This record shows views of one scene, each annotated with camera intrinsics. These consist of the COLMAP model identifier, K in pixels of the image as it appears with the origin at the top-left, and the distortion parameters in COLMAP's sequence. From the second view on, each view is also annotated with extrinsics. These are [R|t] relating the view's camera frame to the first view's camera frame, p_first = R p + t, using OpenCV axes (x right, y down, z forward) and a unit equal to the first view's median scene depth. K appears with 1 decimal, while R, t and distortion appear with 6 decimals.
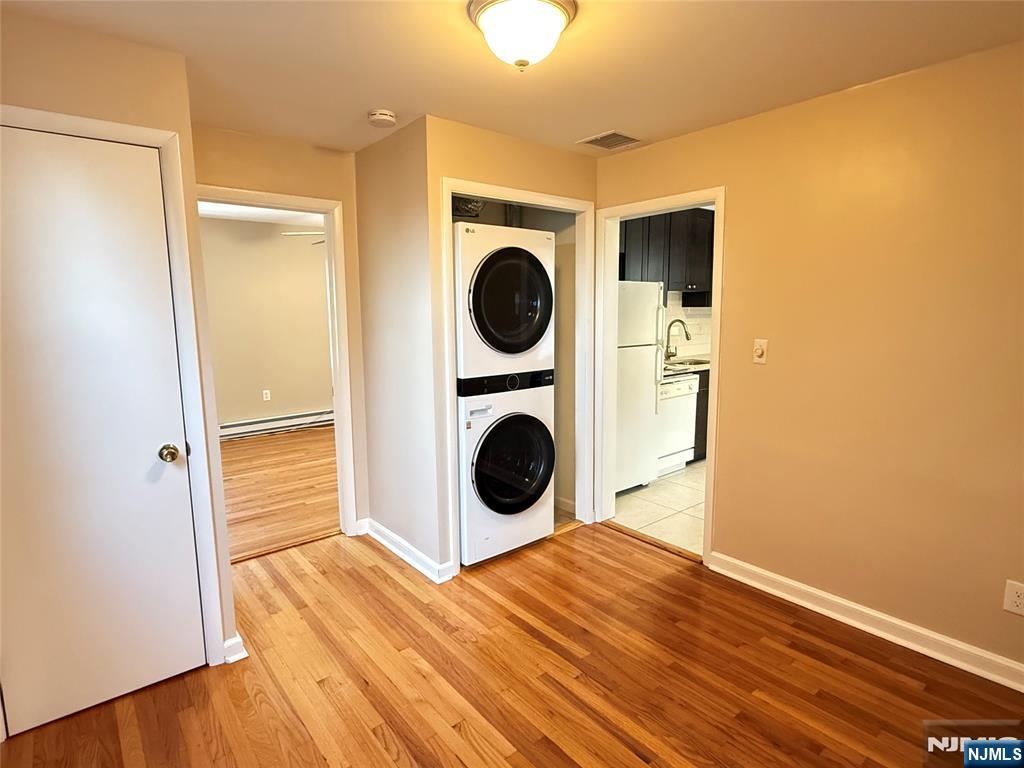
lens RADIAL K [[546.8, 0, 508.6], [0, 546.8, 384.6], [0, 0, 1]] dist [0.000222, -0.000484]
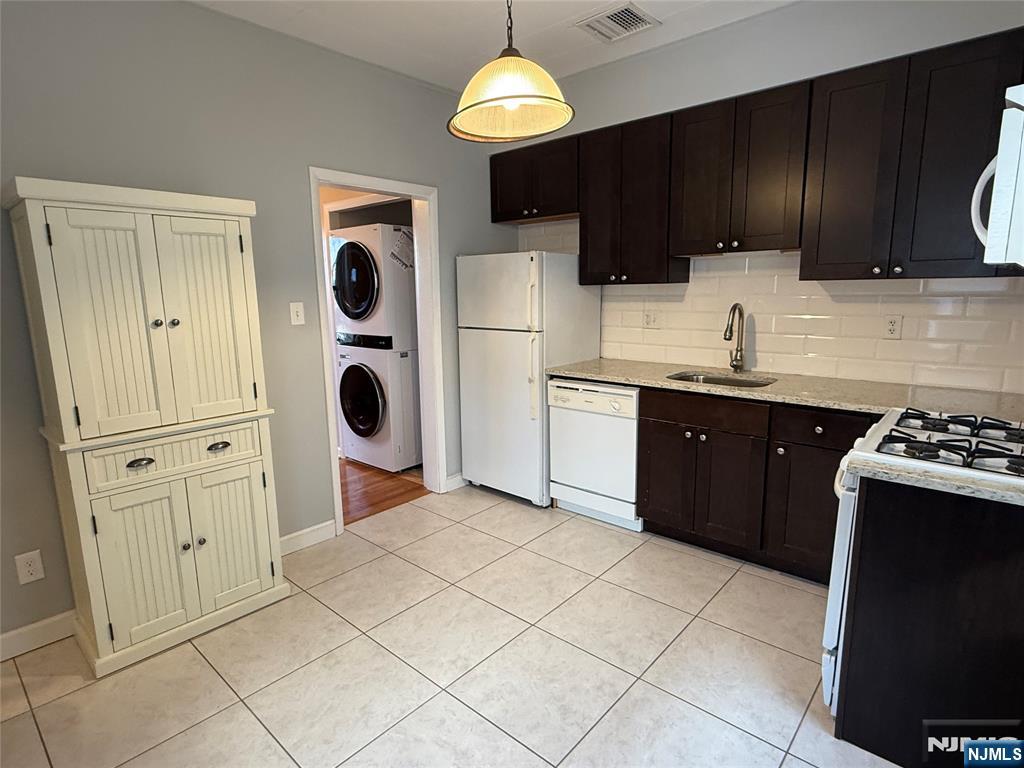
lens RADIAL K [[546.8, 0, 506.9], [0, 546.8, 387.6], [0, 0, 1]] dist [0.000222, -0.000484]
pose [[0.158051, 0.184424, -0.970055, 1.474479], [-0.127090, 0.978032, 0.165234, -0.169247], [0.979218, 0.097169, 0.178017, 1.178347]]
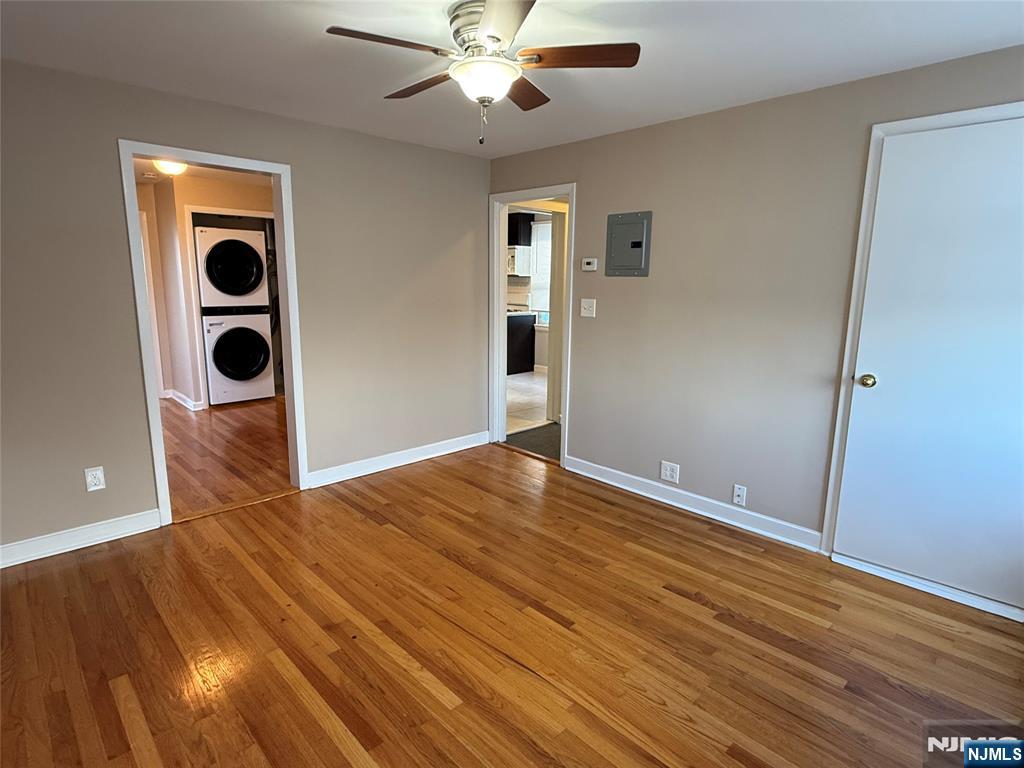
lens RADIAL K [[559.7, 0, 512.3], [0, 559.7, 385.9], [0, 0, 1]] dist [0.005124, 0.000681]
pose [[0.996143, 0.007025, 0.087461, 0.826143], [-0.011595, 0.998588, 0.051849, 0.151547], [-0.086973, -0.052663, 0.994818, -1.092370]]
